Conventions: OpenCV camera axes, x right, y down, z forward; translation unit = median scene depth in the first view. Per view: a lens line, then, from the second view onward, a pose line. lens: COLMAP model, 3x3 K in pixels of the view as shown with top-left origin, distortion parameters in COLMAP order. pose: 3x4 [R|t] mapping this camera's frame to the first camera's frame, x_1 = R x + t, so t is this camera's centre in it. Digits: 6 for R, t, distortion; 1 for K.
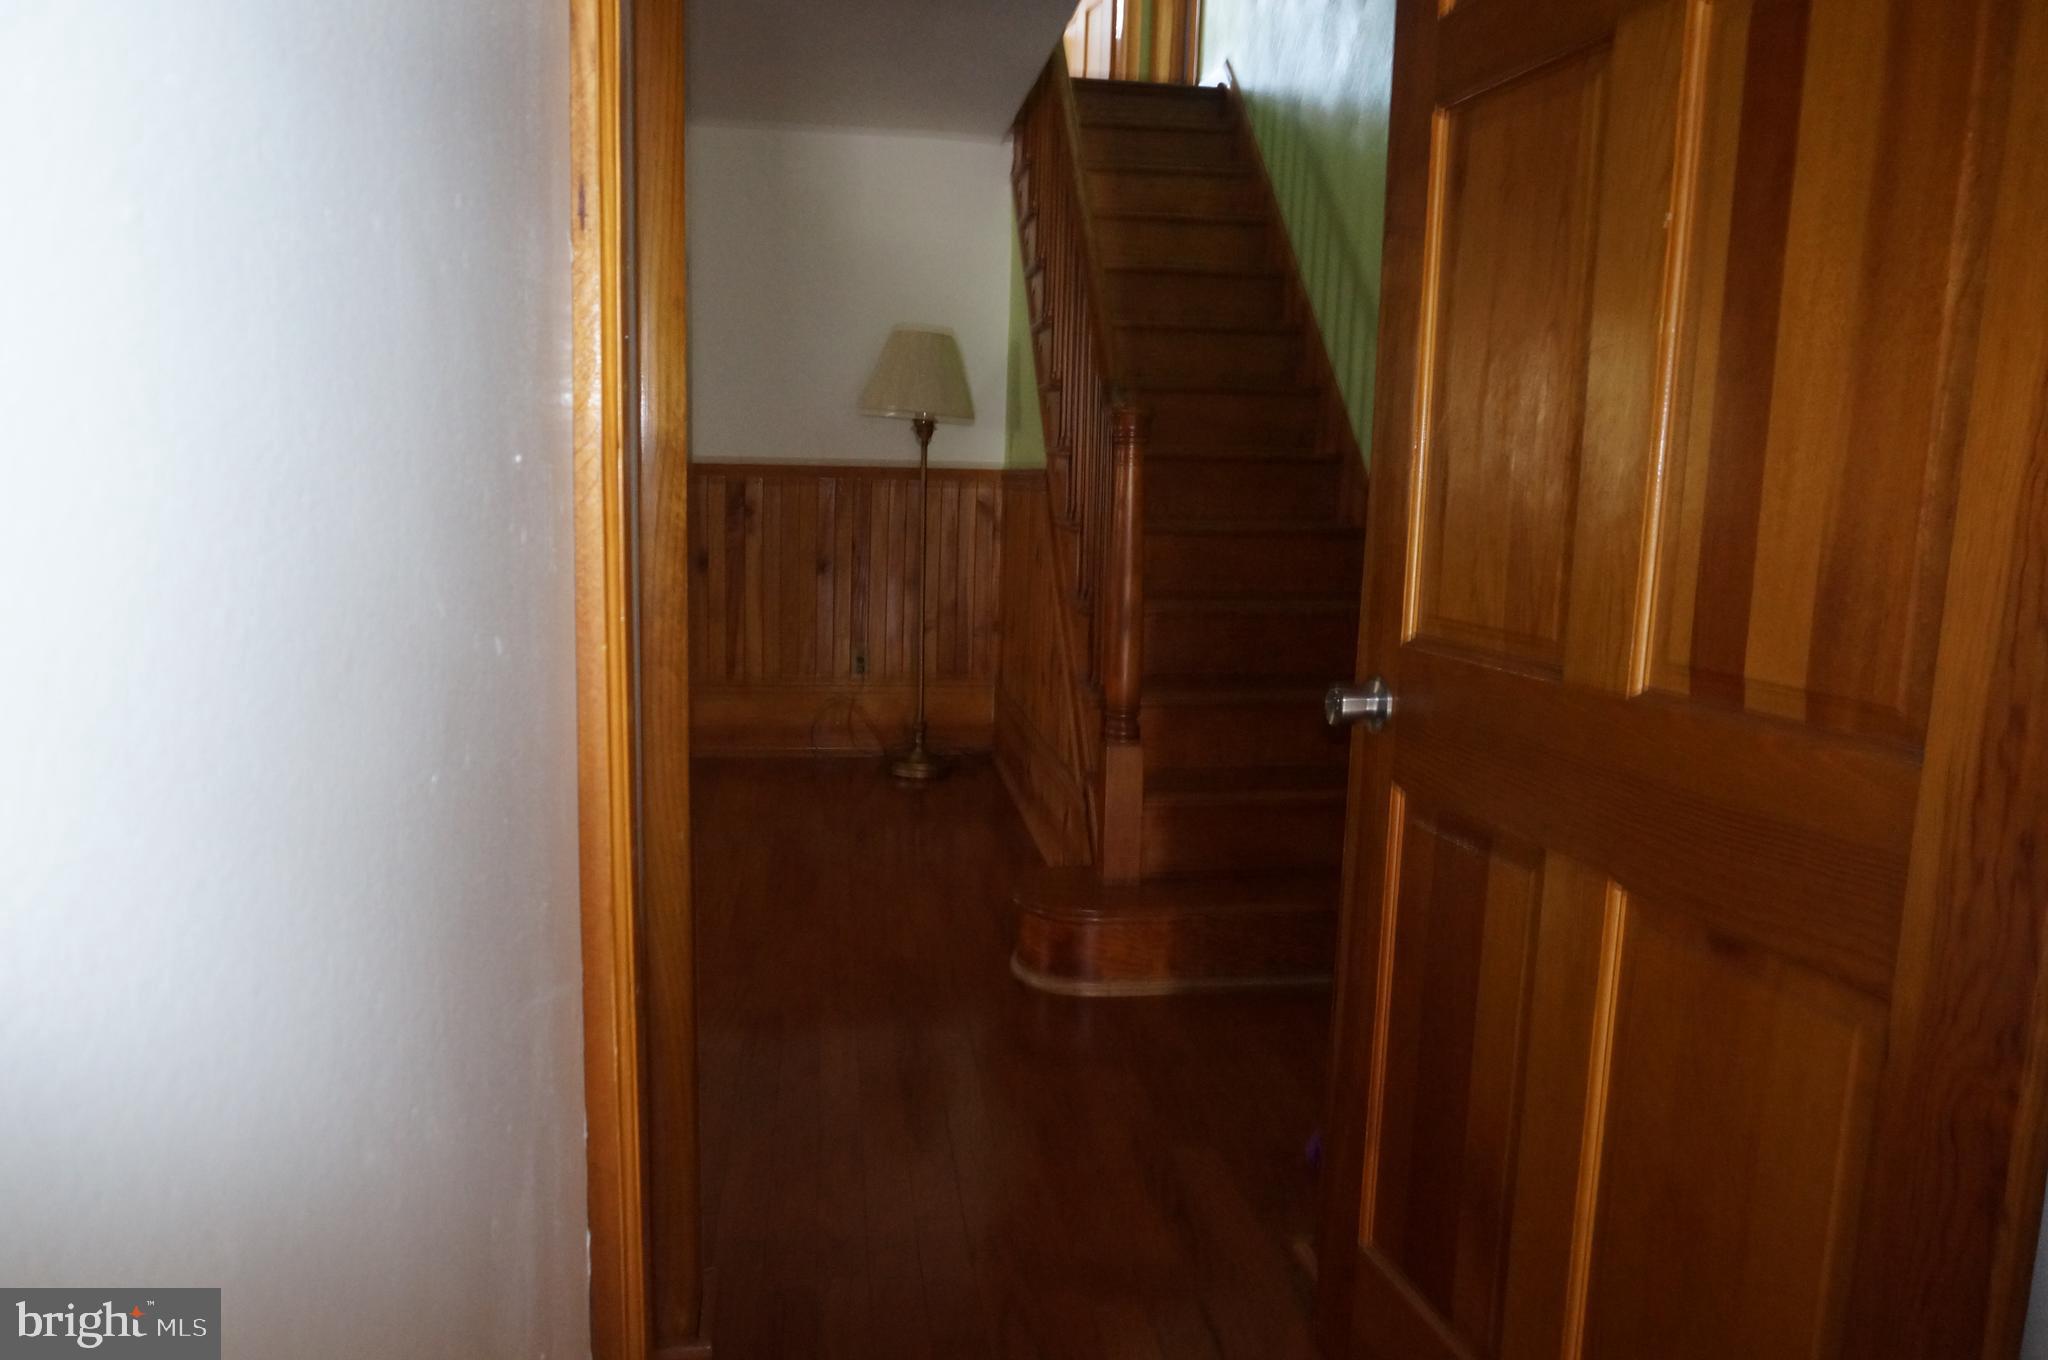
lens RADIAL K [[1371.9, 0, 1021.6], [0, 1371.9, 679.2], [0, 0, 1]] dist [-0.051563, 0.043426]
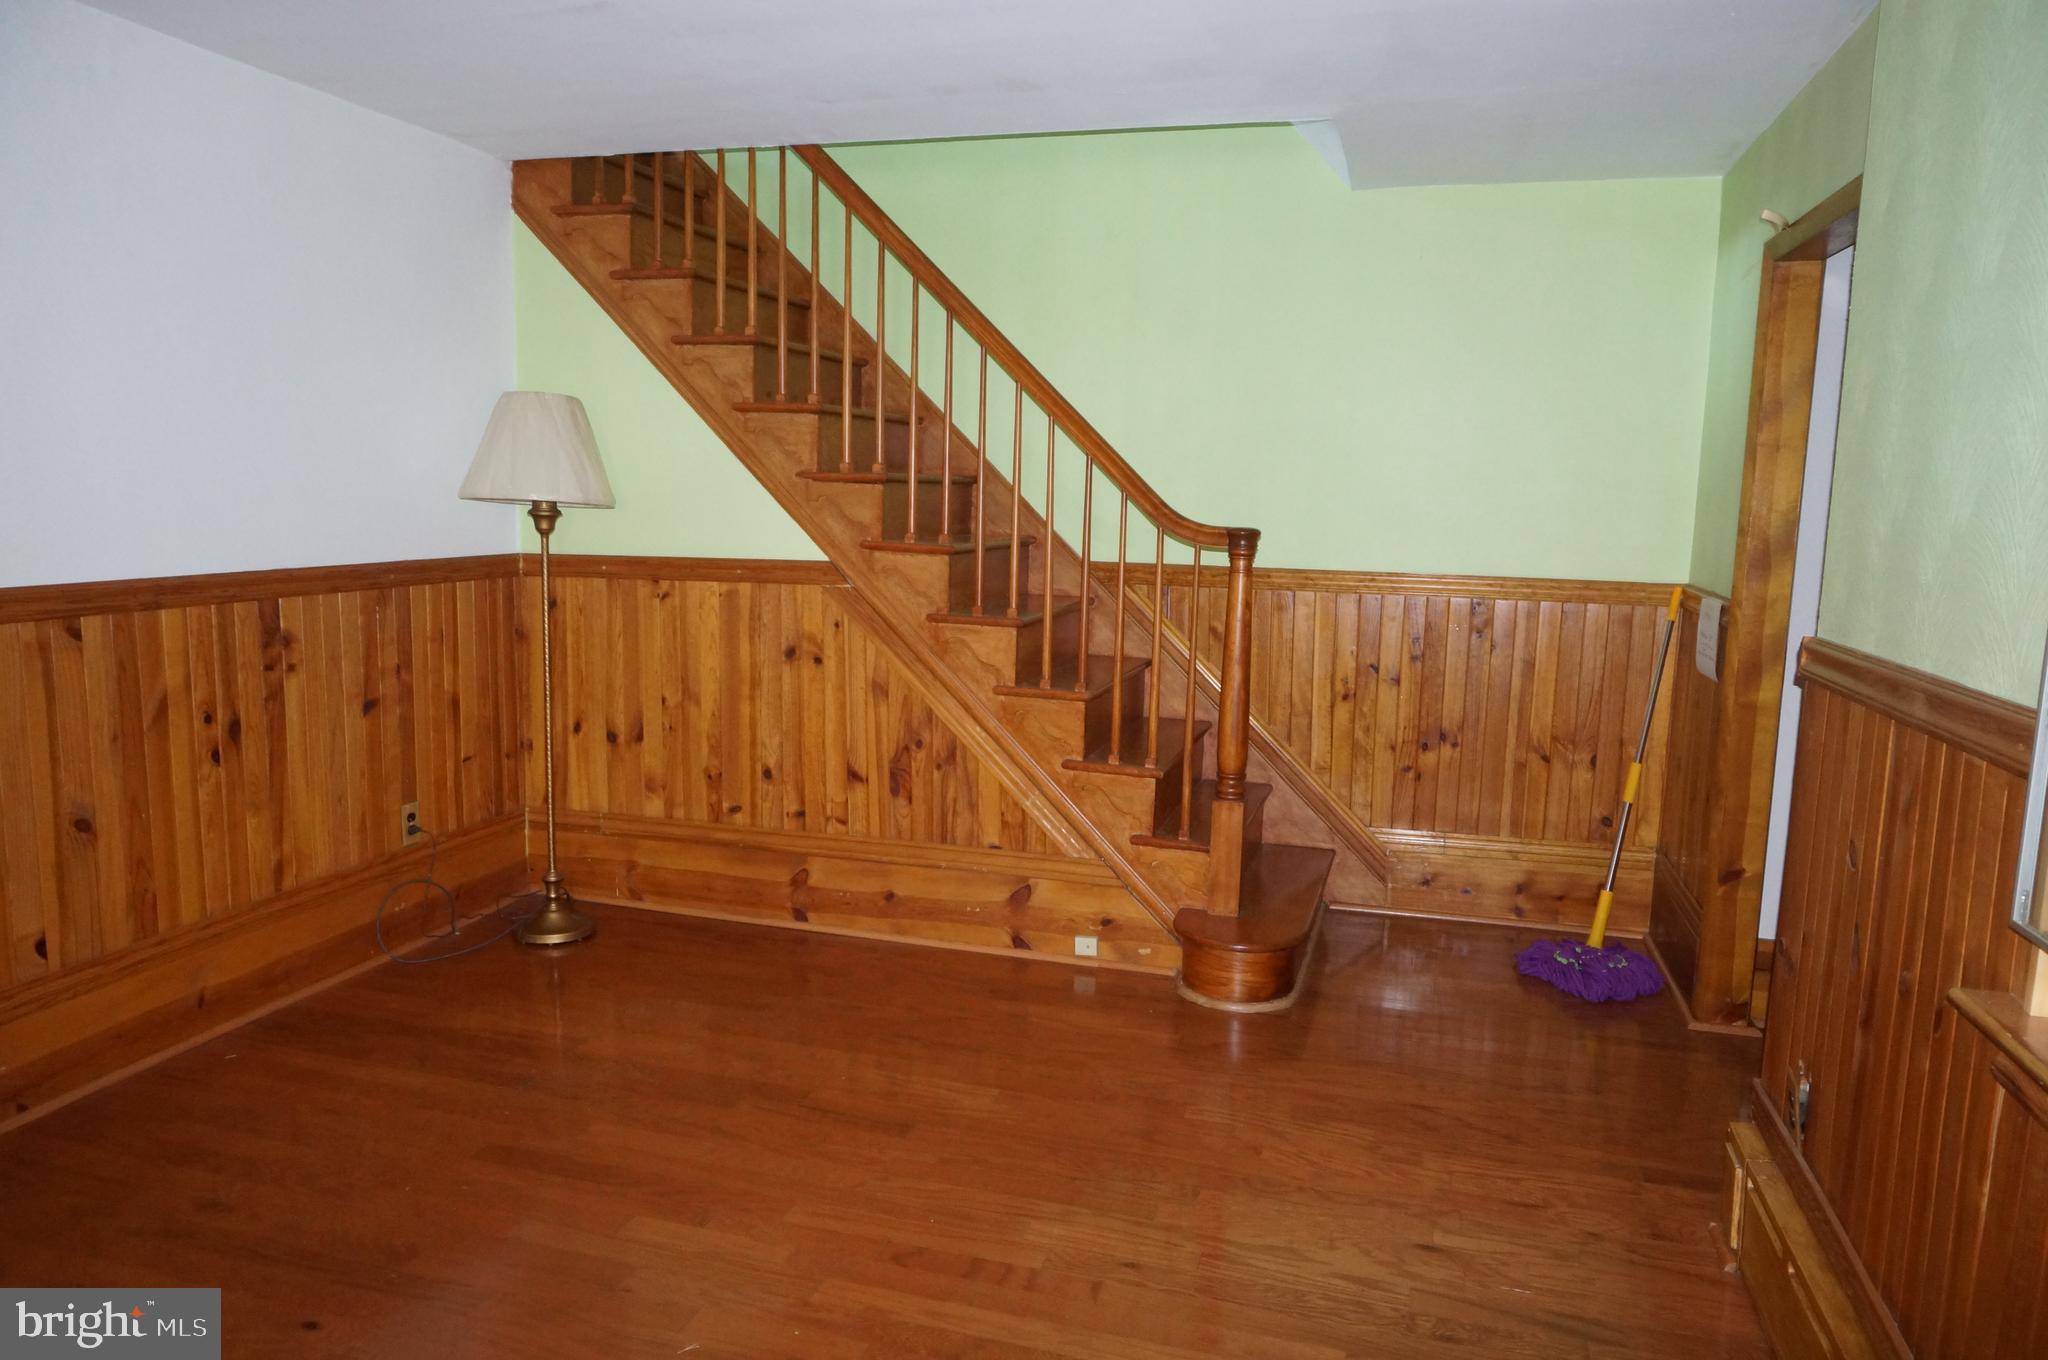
lens RADIAL K [[1371.9, 0, 1021.6], [0, 1371.9, 679.2], [0, 0, 1]] dist [-0.051563, 0.043426]
pose [[0.392481, -0.144260, 0.908376, -0.707551], [0.126658, 0.986691, 0.101972, -0.133951], [-0.910997, 0.075031, 0.405529, 0.422381]]
